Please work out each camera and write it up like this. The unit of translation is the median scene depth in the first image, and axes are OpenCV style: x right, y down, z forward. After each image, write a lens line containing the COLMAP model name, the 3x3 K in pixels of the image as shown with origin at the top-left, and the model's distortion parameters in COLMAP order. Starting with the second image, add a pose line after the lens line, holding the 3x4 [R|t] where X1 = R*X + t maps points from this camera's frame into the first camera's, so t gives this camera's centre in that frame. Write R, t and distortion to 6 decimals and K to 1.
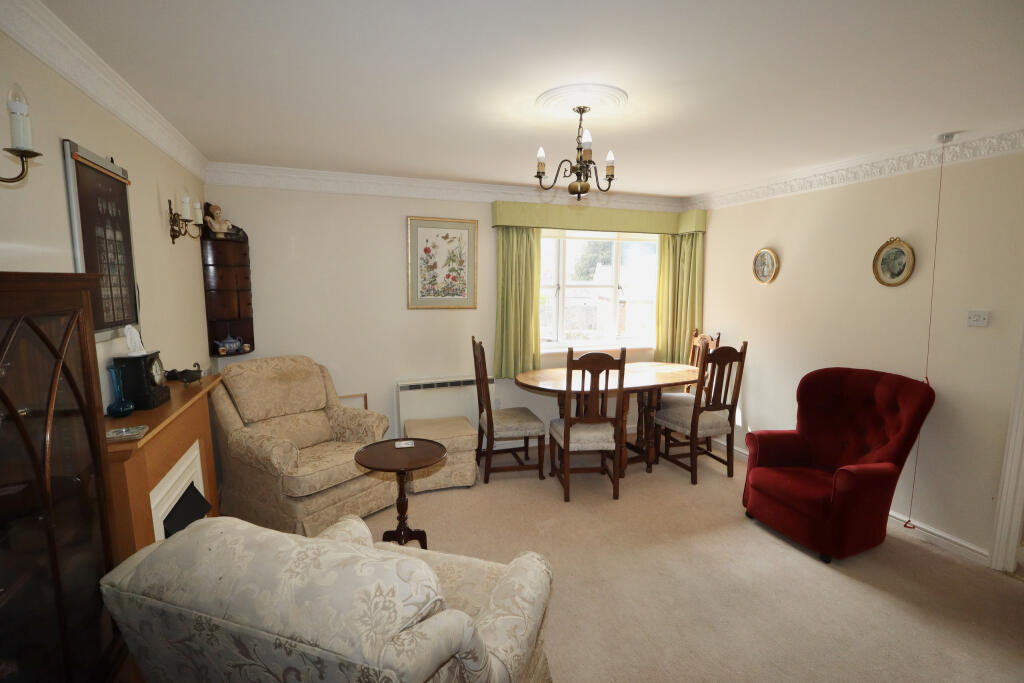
lens RADIAL K [[465.7, 0, 516.2], [0, 465.7, 340.8], [0, 0, 1]] dist [-0.002473, 0.000583]
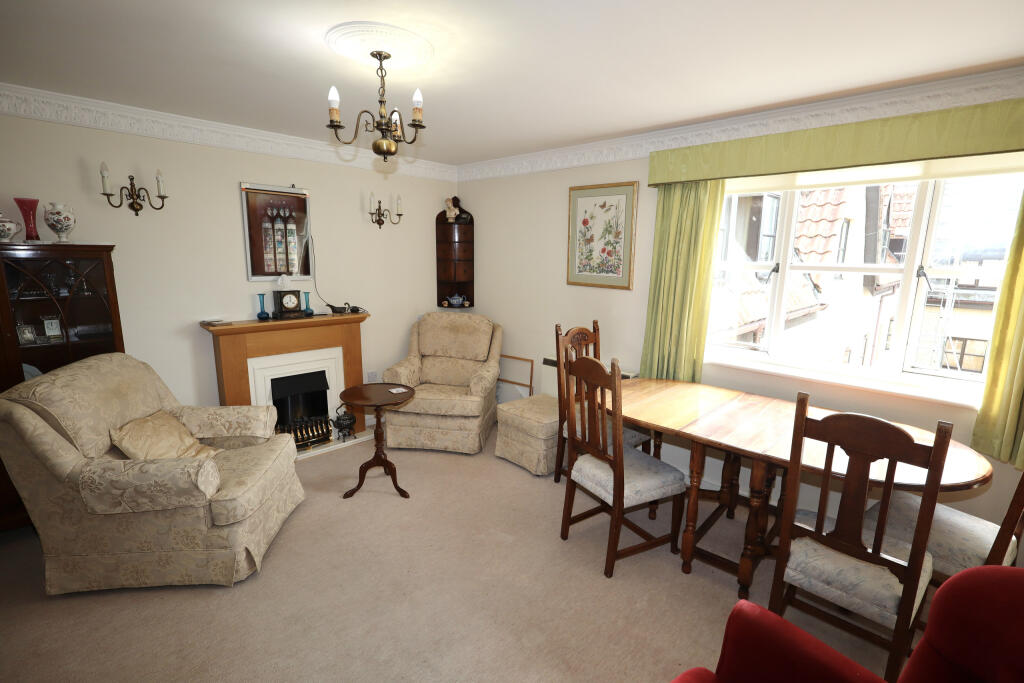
lens RADIAL K [[465.7, 0, 513.6], [0, 465.7, 343.0], [0, 0, 1]] dist [-0.002473, 0.000583]
pose [[0.429515, 0.175268, -0.885888, 0.600024], [-0.130570, 0.982730, 0.131121, -0.060469], [0.893571, 0.059352, 0.444982, 0.470973]]
